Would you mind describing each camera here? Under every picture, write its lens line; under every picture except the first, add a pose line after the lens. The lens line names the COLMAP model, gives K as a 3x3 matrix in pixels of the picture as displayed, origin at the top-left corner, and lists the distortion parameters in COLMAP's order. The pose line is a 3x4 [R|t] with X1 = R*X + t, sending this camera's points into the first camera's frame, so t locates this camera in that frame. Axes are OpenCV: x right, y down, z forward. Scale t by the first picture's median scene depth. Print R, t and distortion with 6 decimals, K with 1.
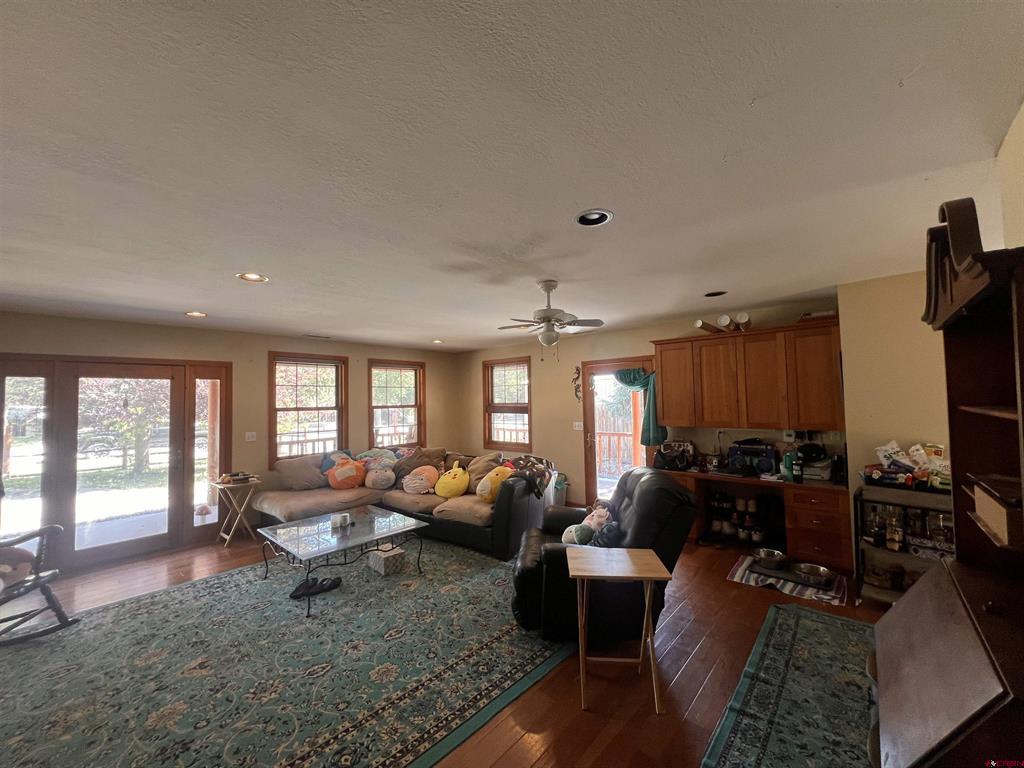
lens RADIAL K [[406.3, 0, 509.4], [0, 406.3, 384.7], [0, 0, 1]] dist [-0.001852, 0.000139]
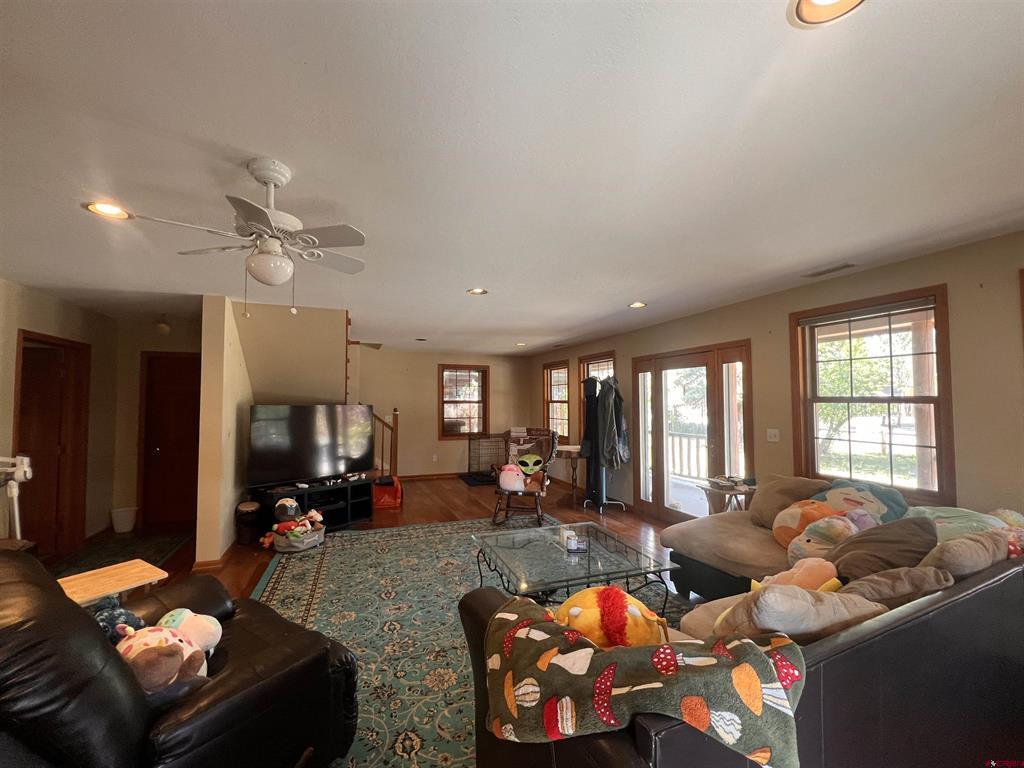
lens RADIAL K [[430.4, 0, 511.3], [0, 430.4, 384.1], [0, 0, 1]] dist [0.000660, 0.000007]
pose [[-0.461669, -0.005153, -0.887037, 0.264344], [0.049758, 0.998258, -0.031696, 0.034165], [0.885656, -0.058770, -0.460608, 0.904676]]
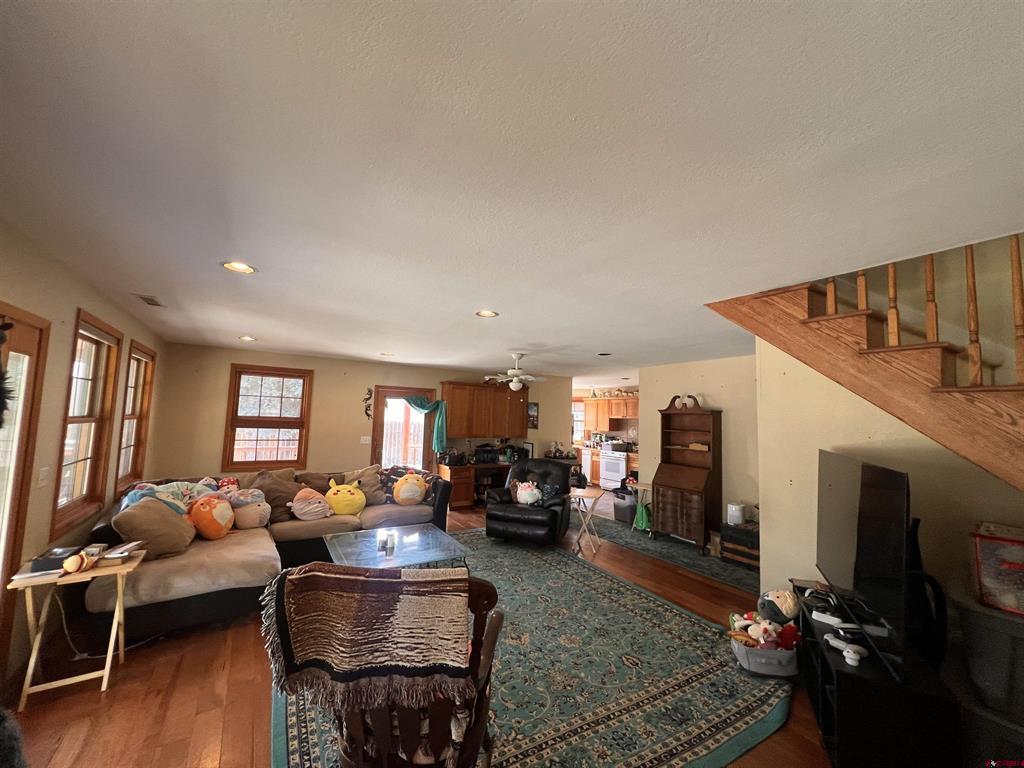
lens RADIAL K [[406.3, 0, 511.0], [0, 406.3, 384.4], [0, 0, 1]] dist [-0.001852, 0.000139]
pose [[0.273727, 0.106409, 0.955903, -0.916556], [-0.078203, 0.993033, -0.088148, 0.015983], [-0.958623, -0.050626, 0.280141, 0.321080]]
